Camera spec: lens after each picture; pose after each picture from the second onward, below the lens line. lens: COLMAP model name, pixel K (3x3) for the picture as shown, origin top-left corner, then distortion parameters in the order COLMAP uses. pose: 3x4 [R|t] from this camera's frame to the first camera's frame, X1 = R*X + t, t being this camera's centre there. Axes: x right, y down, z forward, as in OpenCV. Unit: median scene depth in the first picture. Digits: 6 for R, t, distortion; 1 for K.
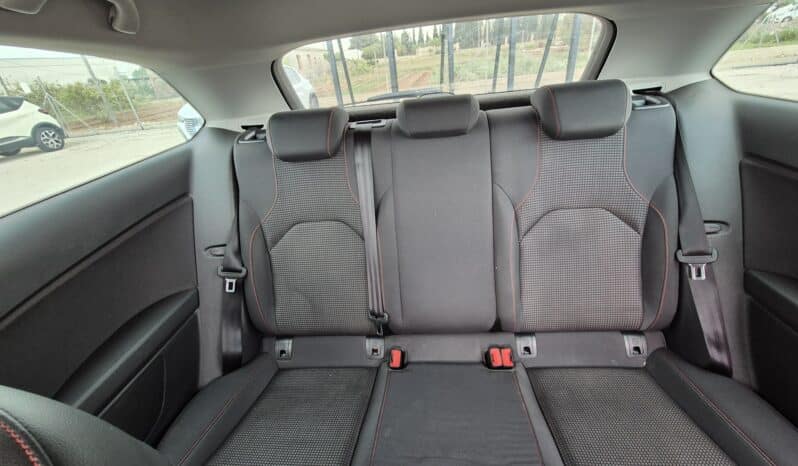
lens RADIAL K [[318.9, 0, 404.1], [0, 318.9, 233.3], [0, 0, 1]] dist [-0.010438, 0.000171]
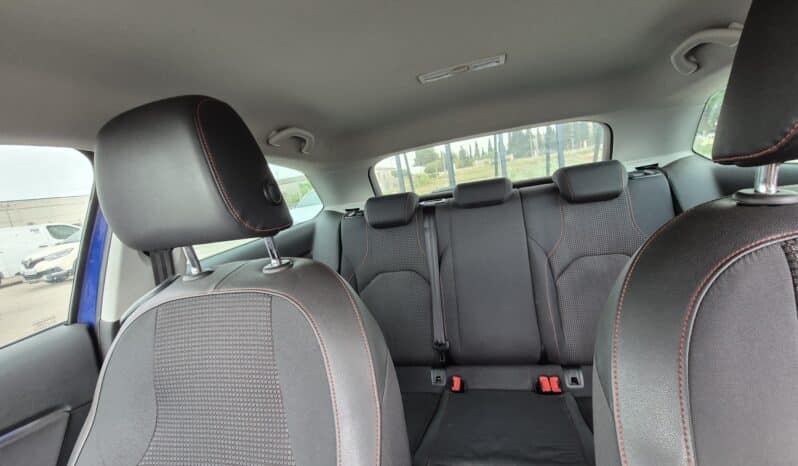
lens RADIAL K [[318.9, 0, 404.1], [0, 318.9, 233.3], [0, 0, 1]] dist [-0.010438, 0.000171]
pose [[0.982130, -0.031019, -0.185628, 0.020505], [-0.028029, 0.951217, -0.307246, 0.233107], [0.186103, 0.306958, 0.933350, -0.313782]]
